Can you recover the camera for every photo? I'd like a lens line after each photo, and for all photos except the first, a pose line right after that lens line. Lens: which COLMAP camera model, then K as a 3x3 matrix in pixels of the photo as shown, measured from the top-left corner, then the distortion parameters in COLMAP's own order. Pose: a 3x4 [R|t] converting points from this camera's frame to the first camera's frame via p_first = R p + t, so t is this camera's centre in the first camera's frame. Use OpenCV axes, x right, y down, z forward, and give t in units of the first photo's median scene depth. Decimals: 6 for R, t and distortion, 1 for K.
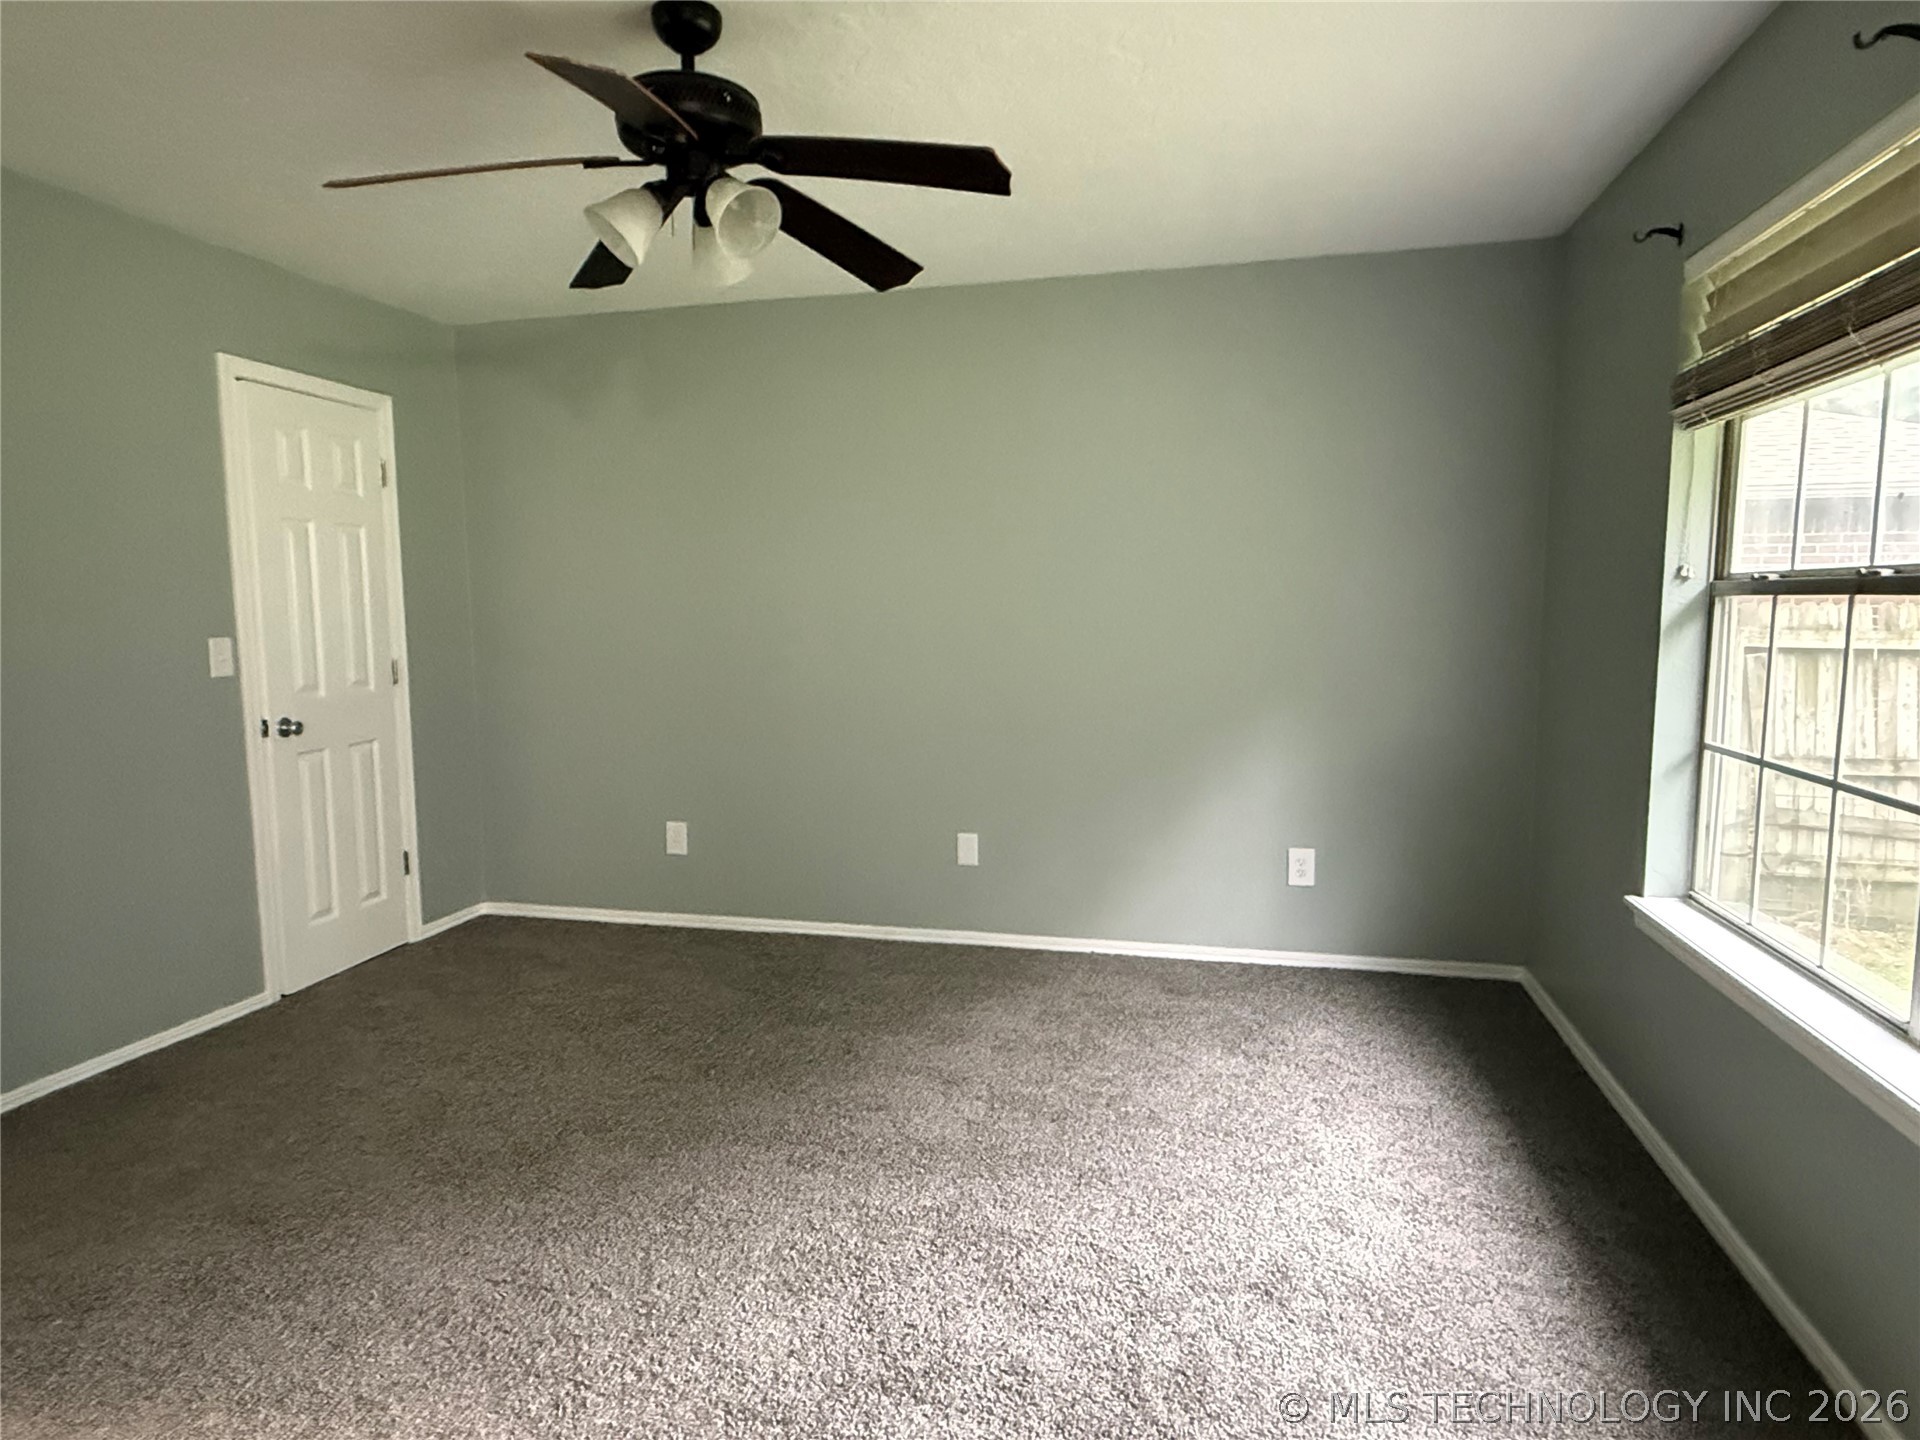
lens RADIAL K [[1126.3, 0, 950.2], [0, 1126.3, 726.5], [0, 0, 1]] dist [-0.000696, 0.000888]
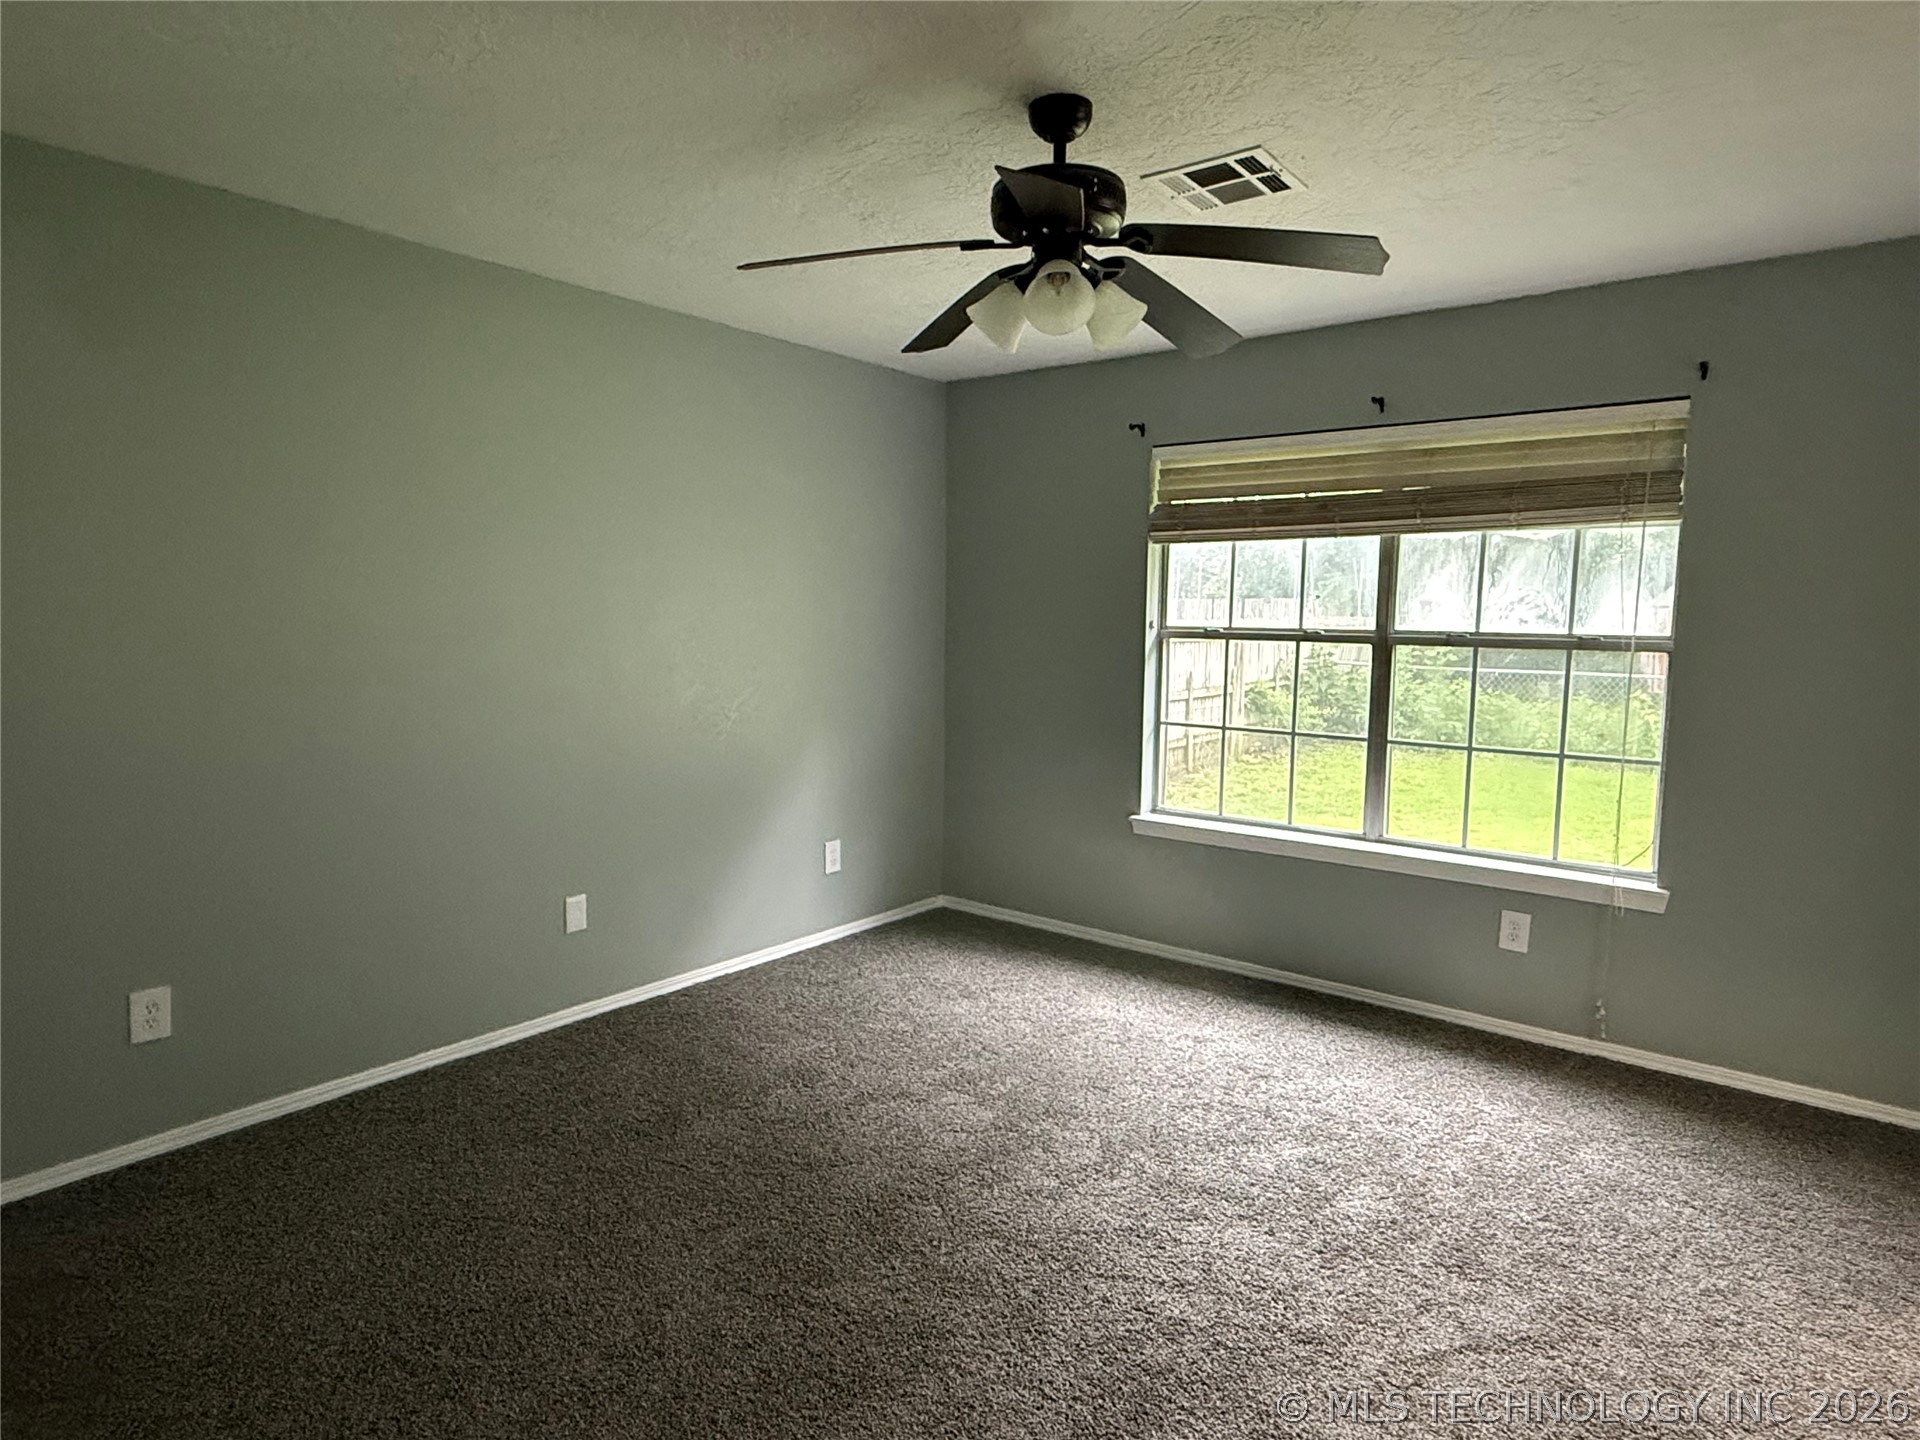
lens RADIAL K [[1126.3, 0, 950.2], [0, 1126.3, 726.5], [0, 0, 1]] dist [-0.000696, 0.000888]
pose [[0.430425, -0.091269, 0.898000, -1.051094], [0.090256, 0.994241, 0.057789, -0.108191], [-0.898102, 0.056176, 0.436184, 0.527495]]
